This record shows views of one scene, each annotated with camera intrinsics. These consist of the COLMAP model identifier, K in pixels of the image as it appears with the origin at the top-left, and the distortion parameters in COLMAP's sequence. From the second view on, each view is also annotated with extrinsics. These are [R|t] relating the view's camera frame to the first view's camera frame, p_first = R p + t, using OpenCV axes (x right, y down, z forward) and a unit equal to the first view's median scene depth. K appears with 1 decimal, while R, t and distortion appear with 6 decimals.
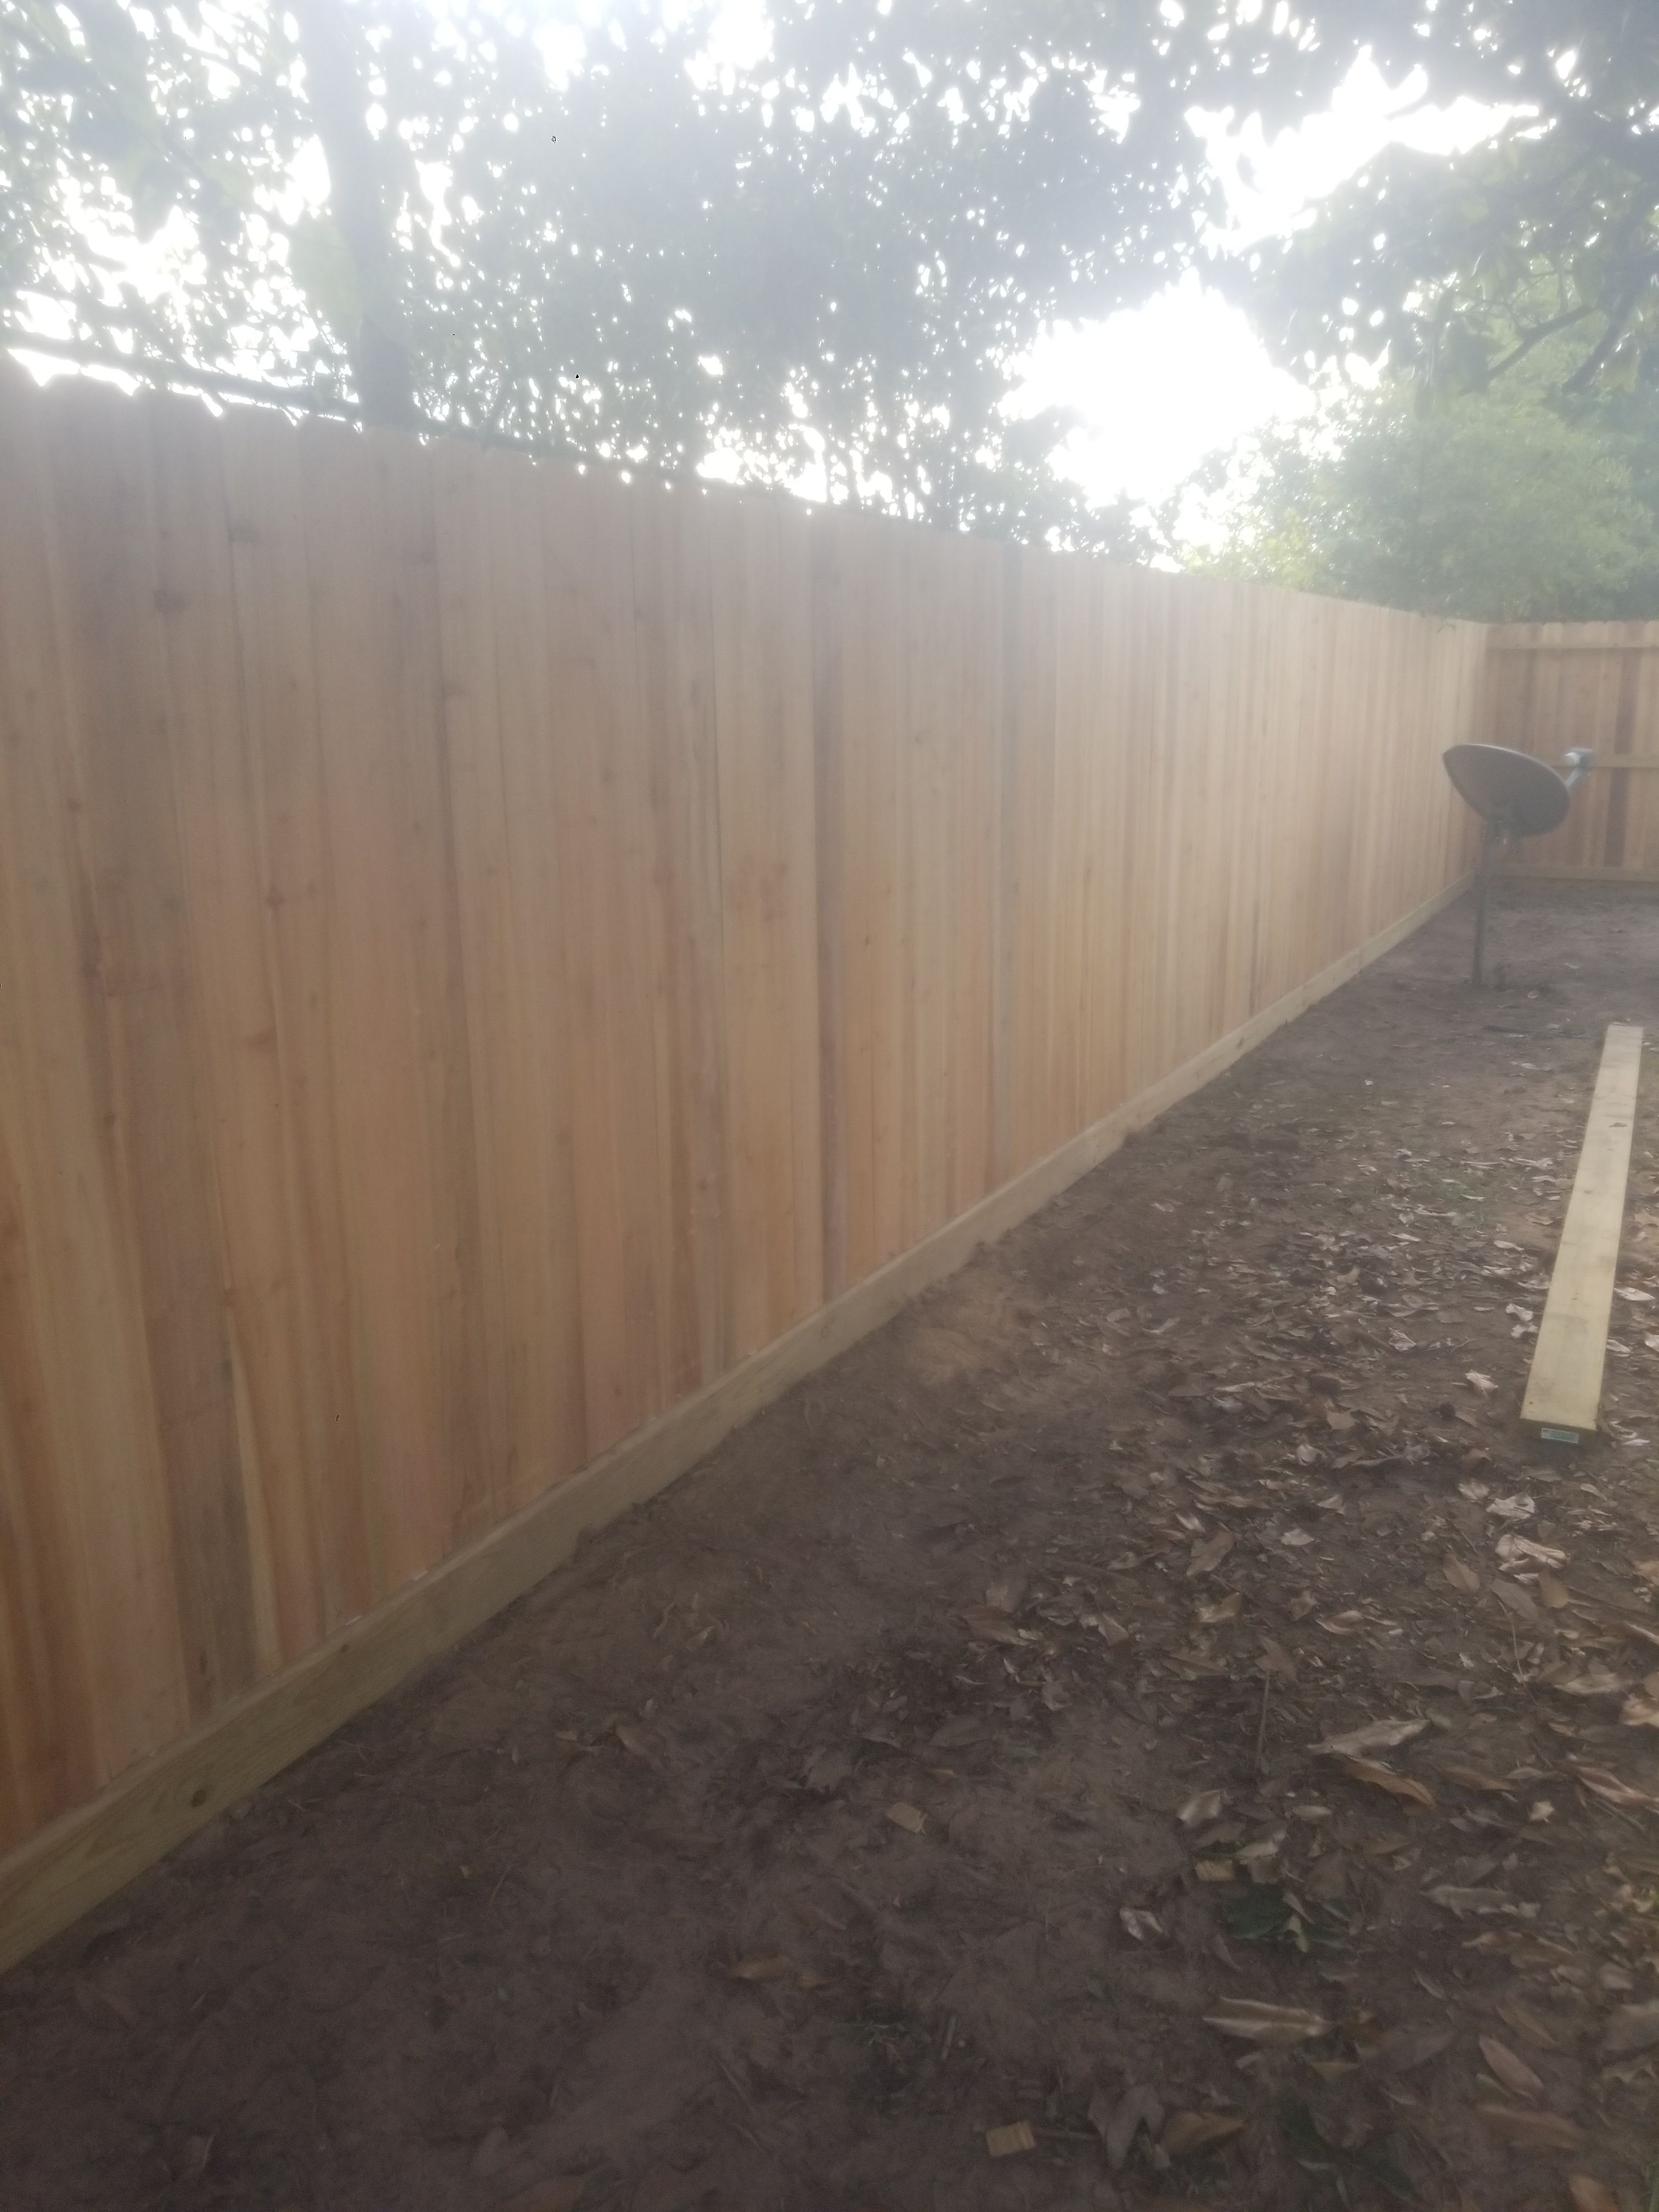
lens RADIAL K [[1776.5, 0, 840.5], [0, 1776.5, 1102.8], [0, 0, 1]] dist [0.108018, -0.209799]
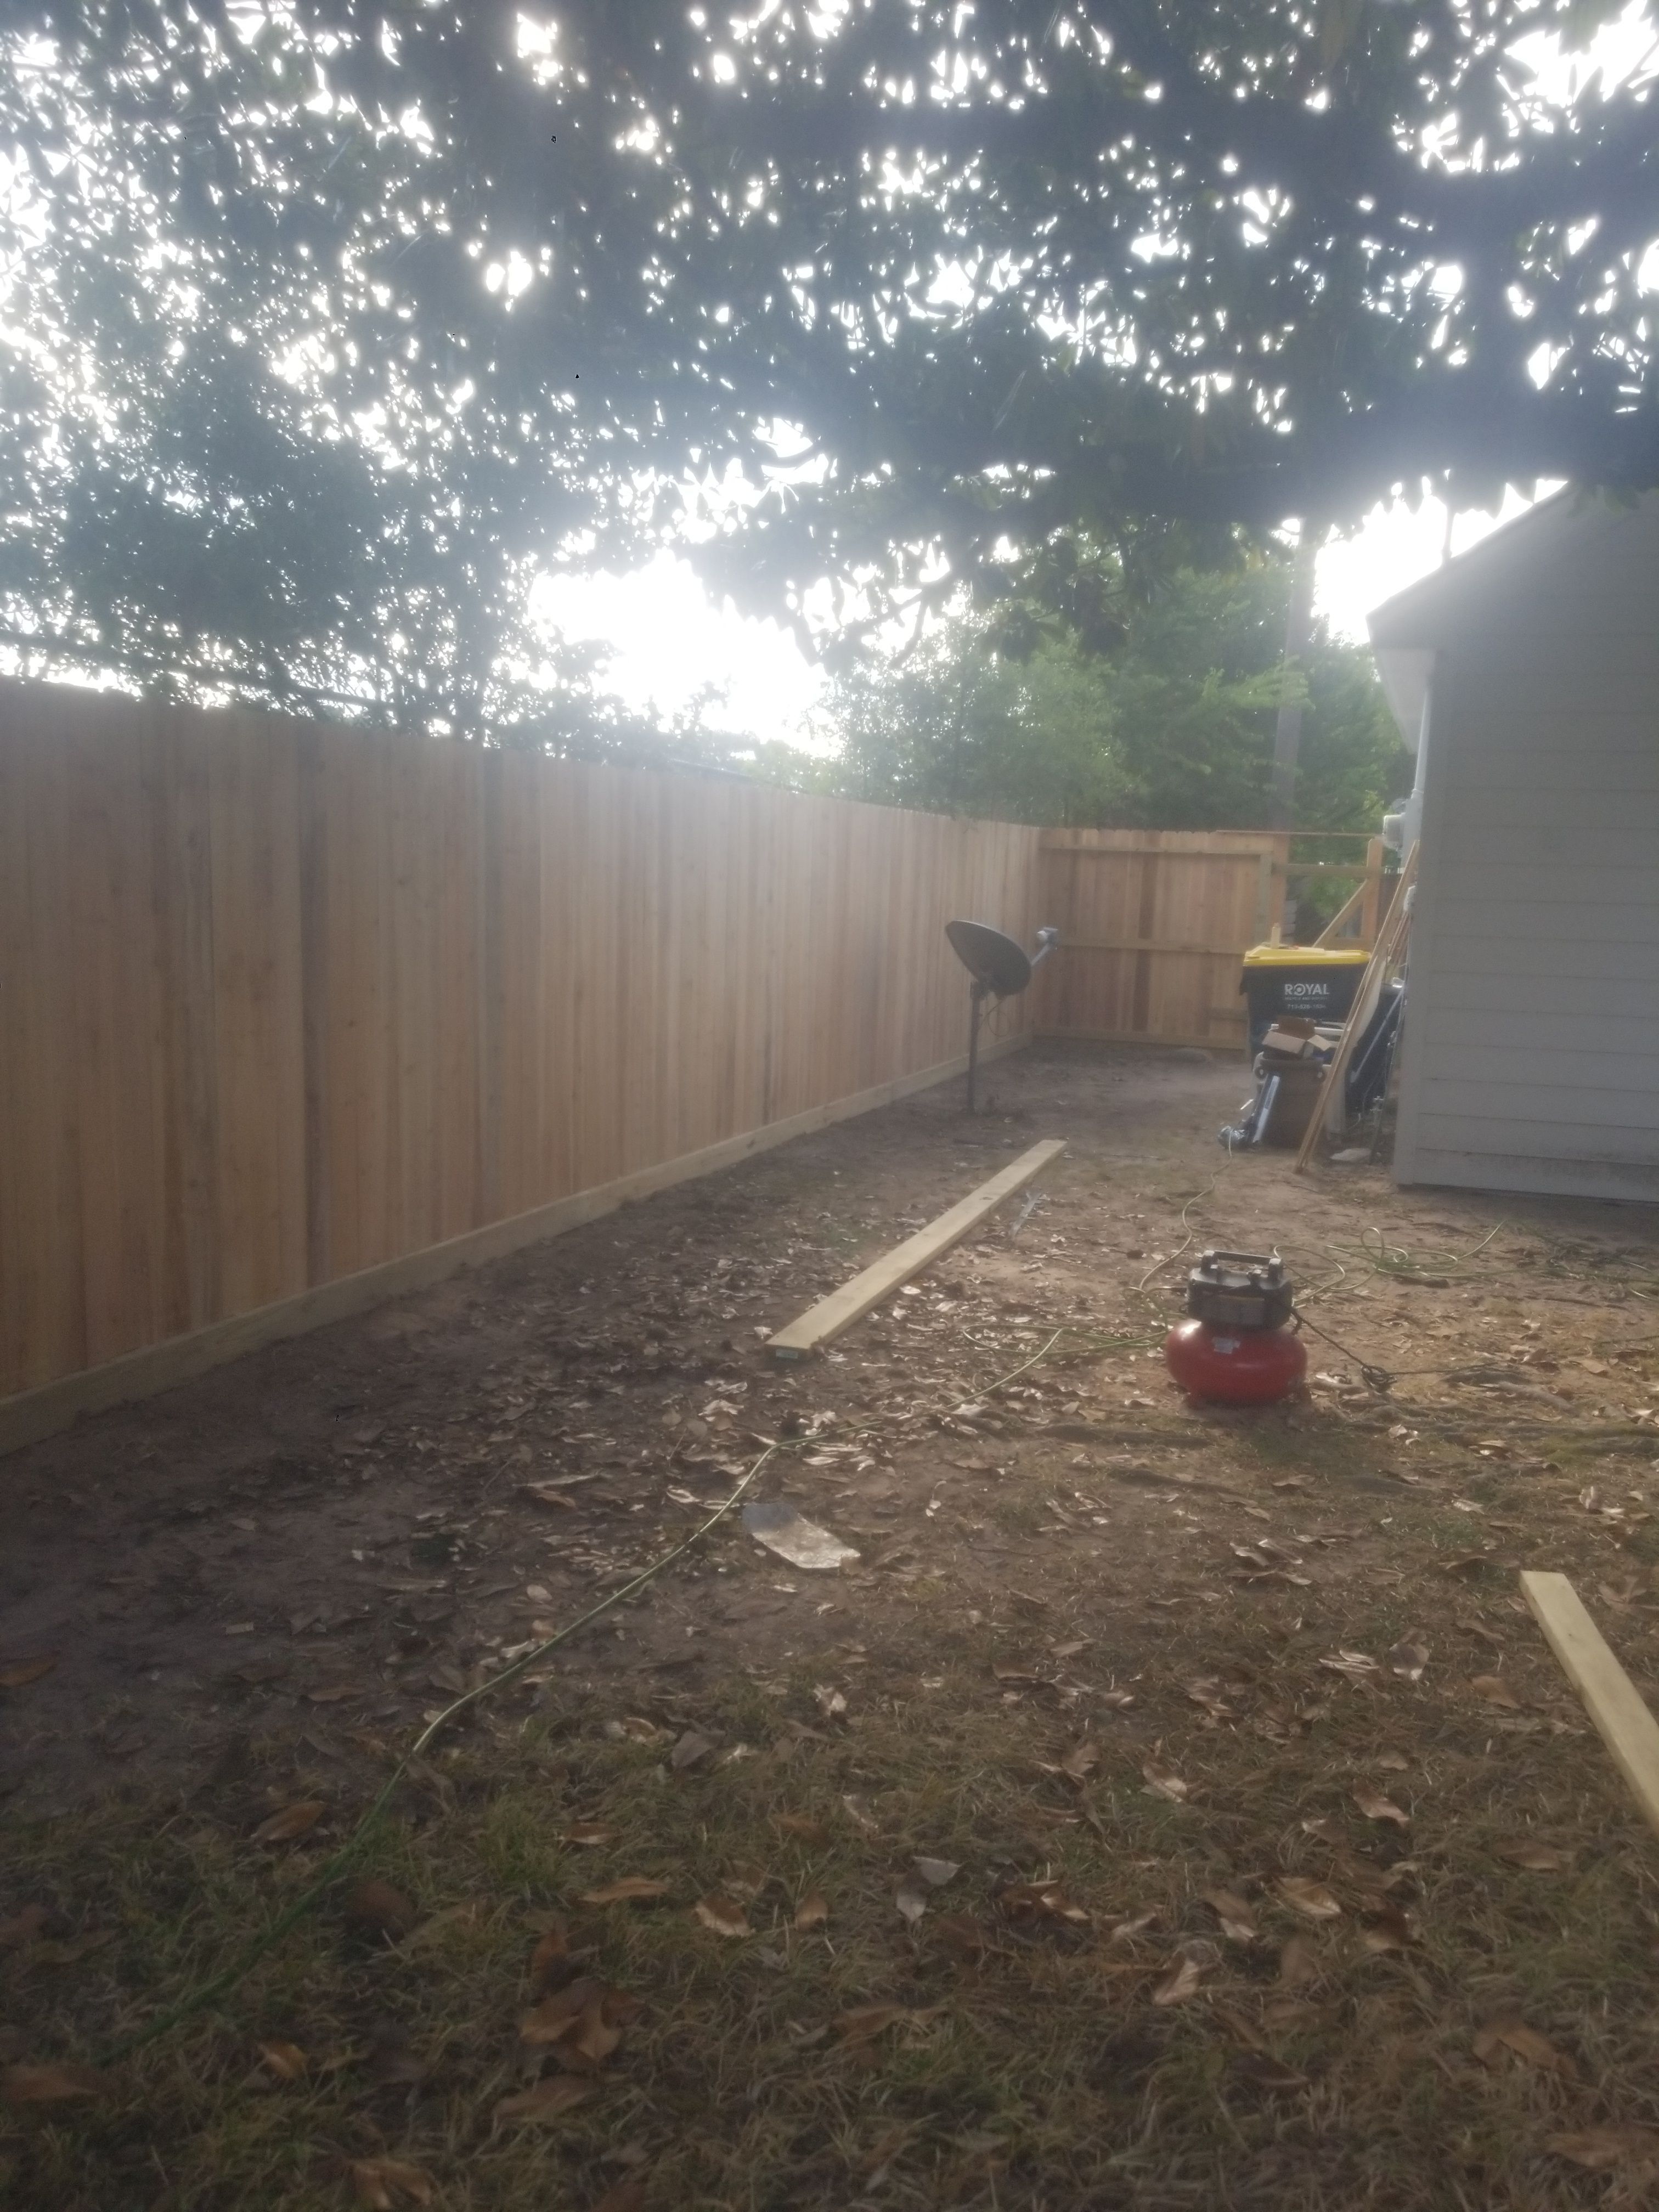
lens RADIAL K [[1736.6, 0, 888.1], [0, 1736.6, 1137.5], [0, 0, 1]] dist [0.077182, -0.119985]
pose [[0.983037, 0.020283, 0.182284, 0.192271], [-0.007349, 0.997424, -0.071349, 0.096846], [-0.183262, 0.068799, 0.980654, -0.423985]]
